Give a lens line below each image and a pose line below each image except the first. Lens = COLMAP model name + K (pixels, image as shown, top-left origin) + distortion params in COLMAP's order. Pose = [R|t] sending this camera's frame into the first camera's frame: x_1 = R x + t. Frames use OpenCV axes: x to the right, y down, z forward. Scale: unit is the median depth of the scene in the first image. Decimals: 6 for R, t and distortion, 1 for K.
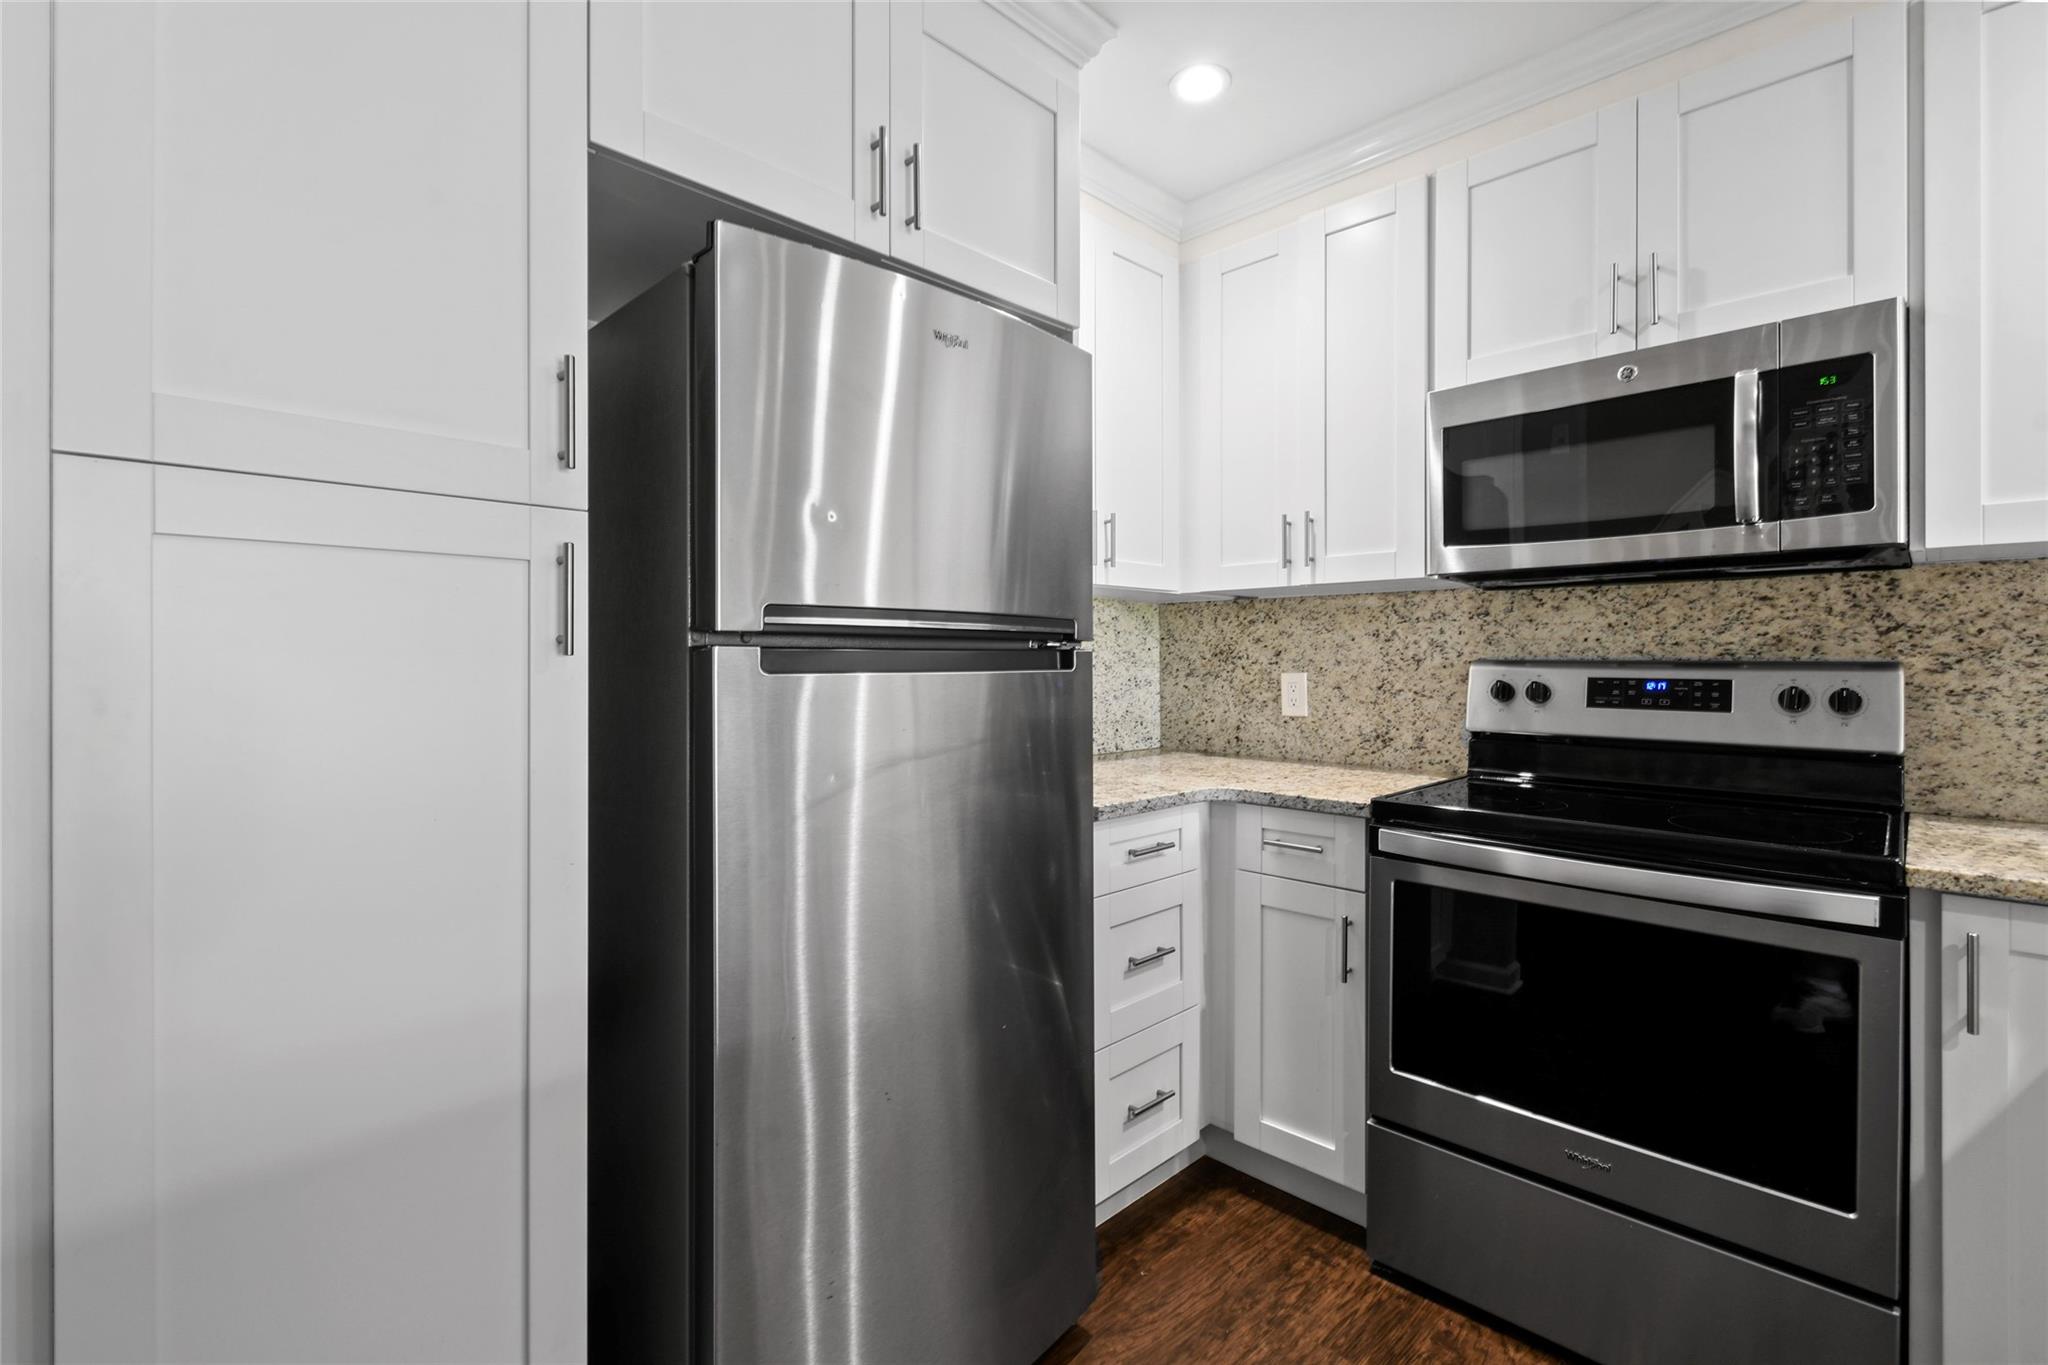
lens RADIAL K [[910.0, 0, 994.6], [0, 910.0, 661.9], [0, 0, 1]] dist [0.002257, -0.000569]
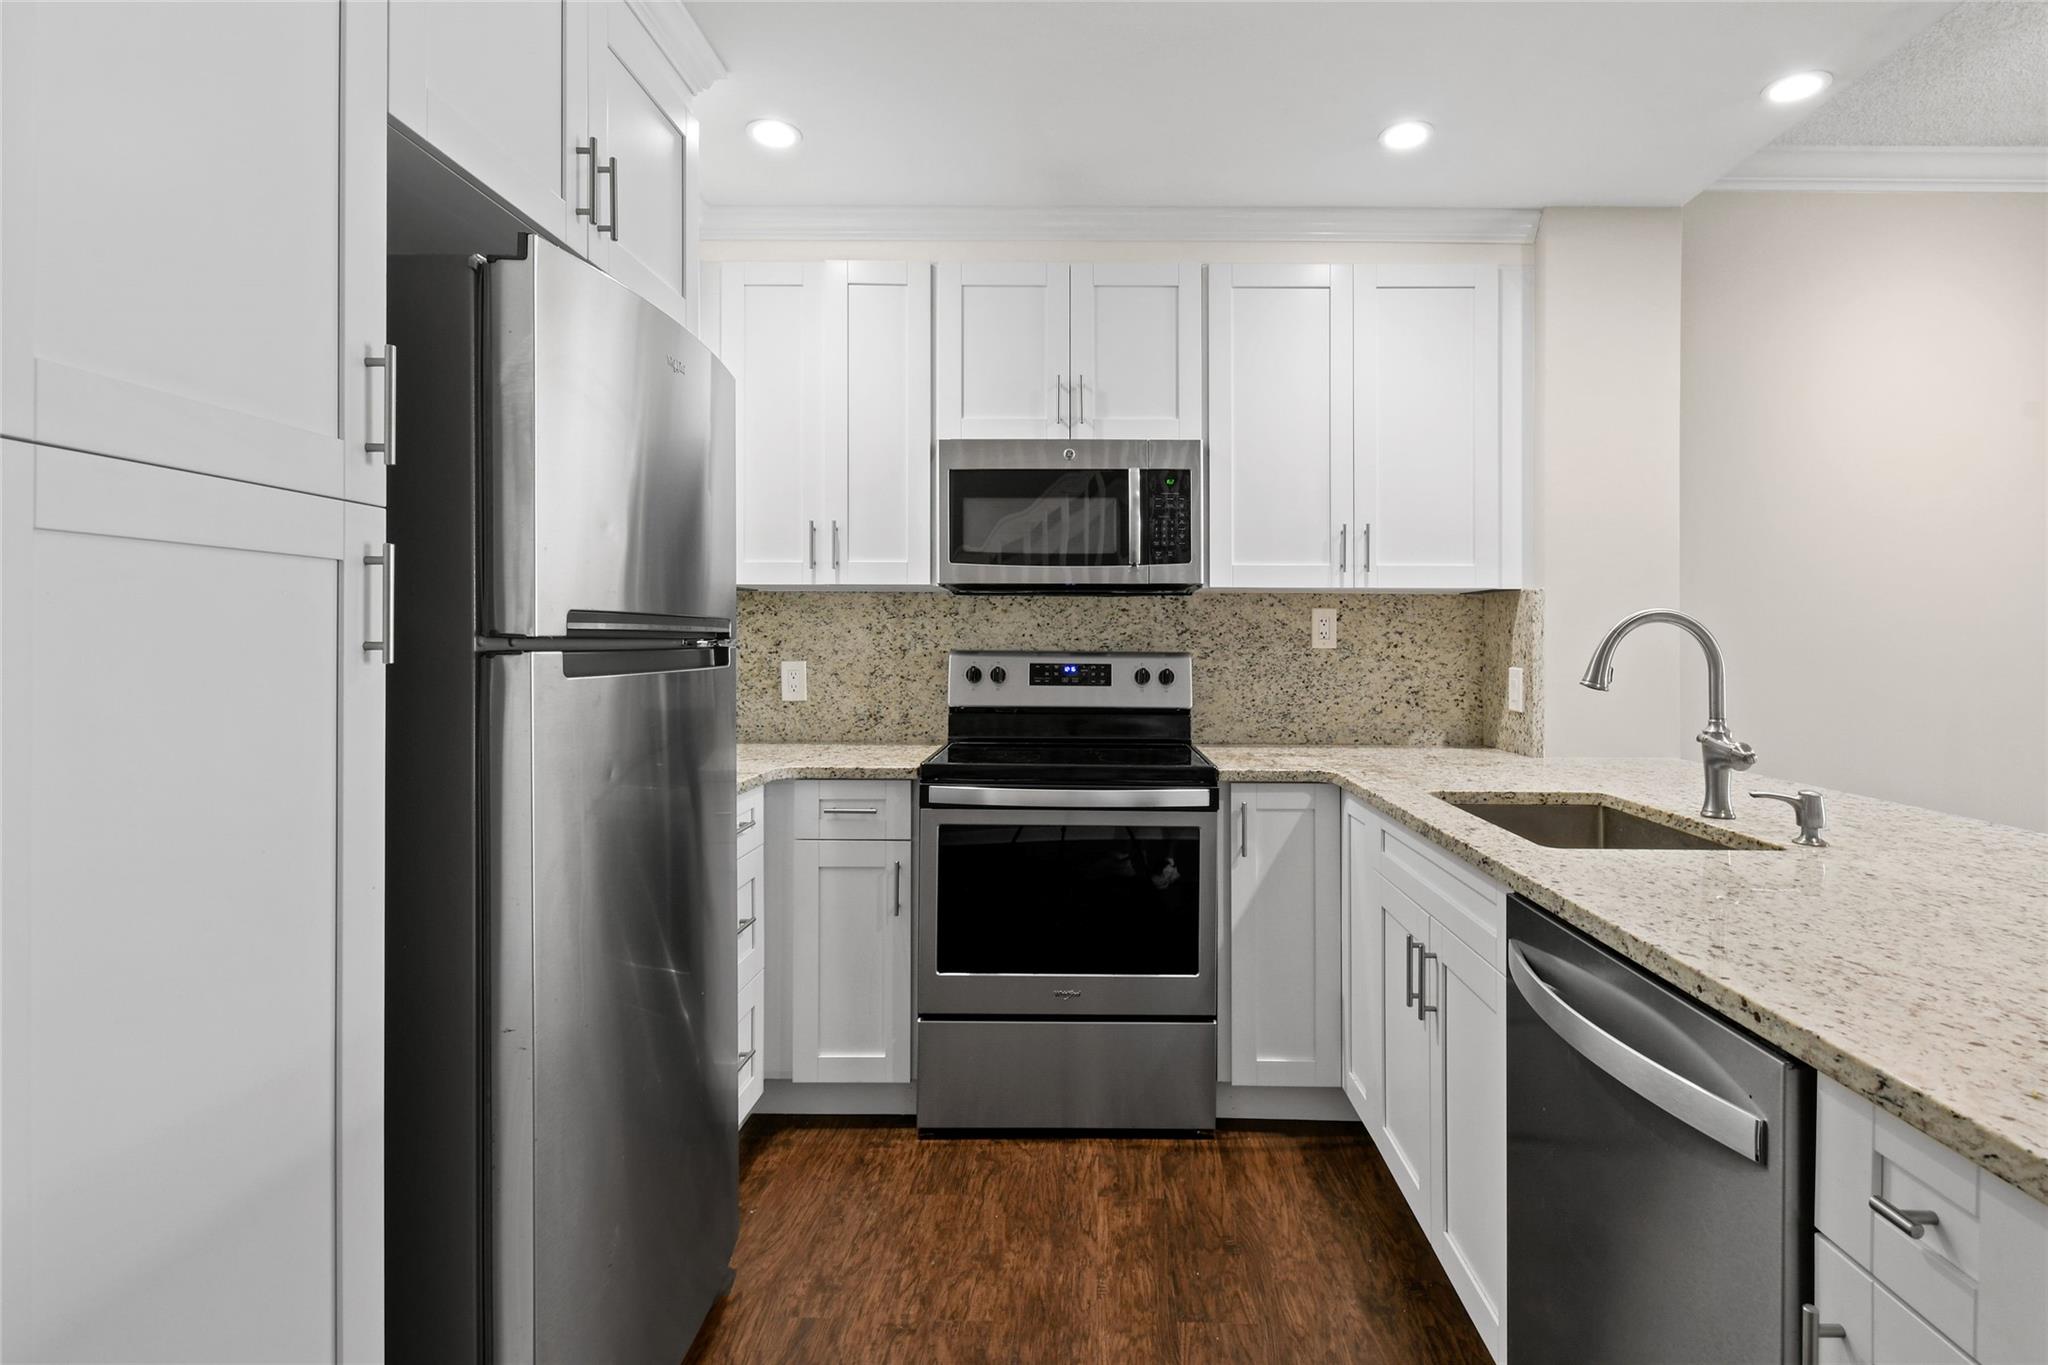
lens RADIAL K [[1028.3, 0, 1092.6], [0, 1028.3, 633.7], [0, 0, 1]] dist [0.003609, 0.000573]
pose [[0.694986, 0.006552, 0.718994, -0.421107], [-0.002911, 0.999976, -0.006298, -0.019452], [-0.719018, 0.002284, 0.694988, -0.151904]]
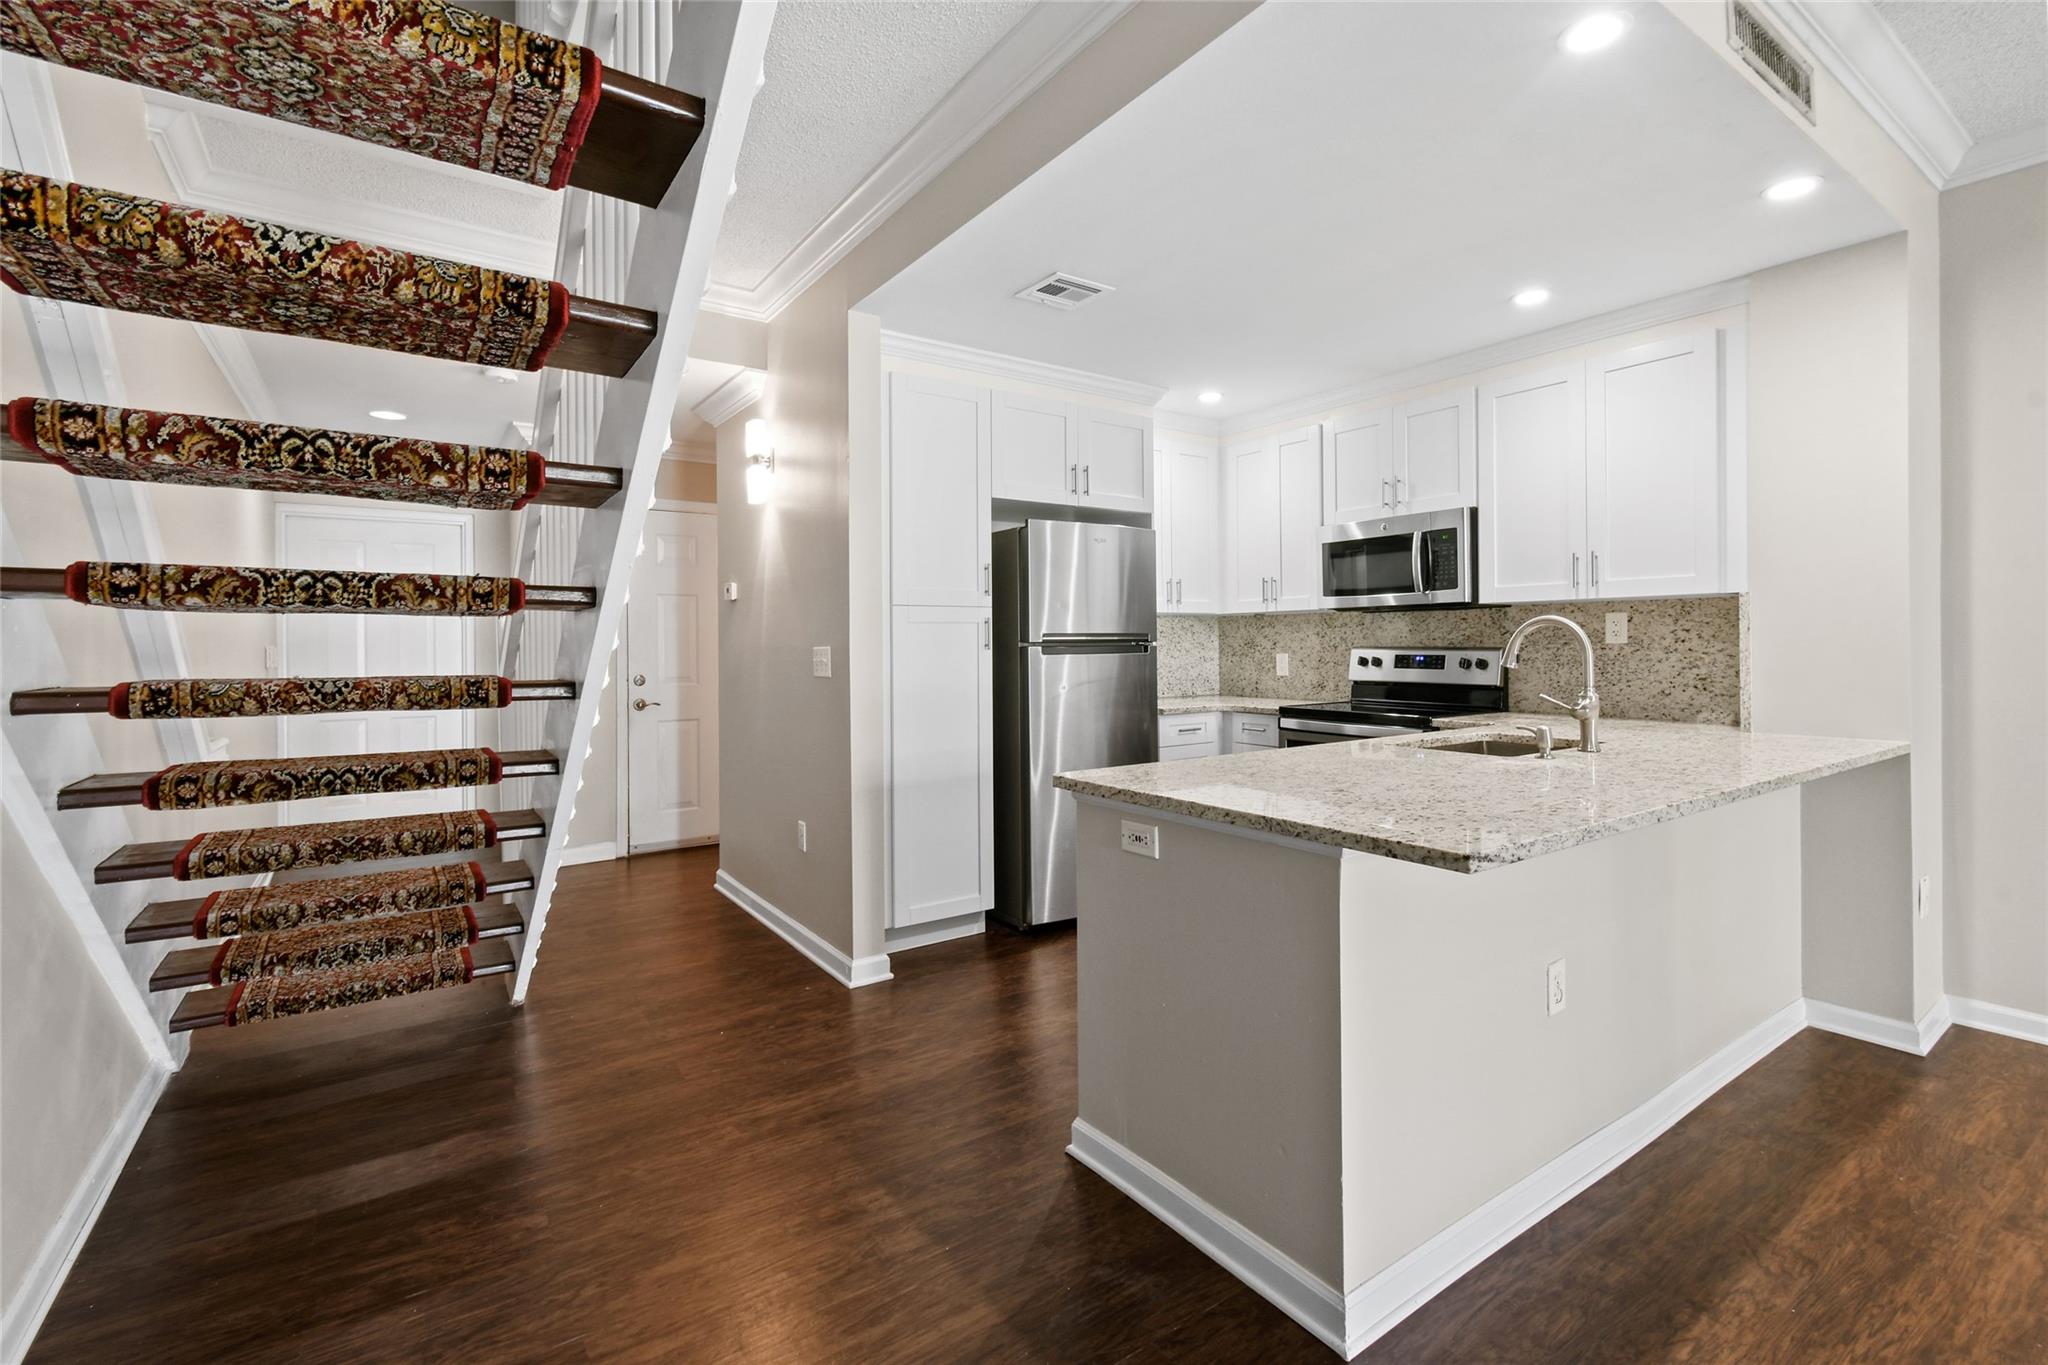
lens RADIAL K [[908.9, 0, 1017.7], [0, 908.9, 650.8], [0, 0, 1]] dist [0.005382, -0.000297]
pose [[0.986963, -0.007465, -0.160772, 0.114533], [0.008490, 0.999948, 0.005692, -0.013311], [0.160721, -0.006983, 0.986975, -1.393543]]
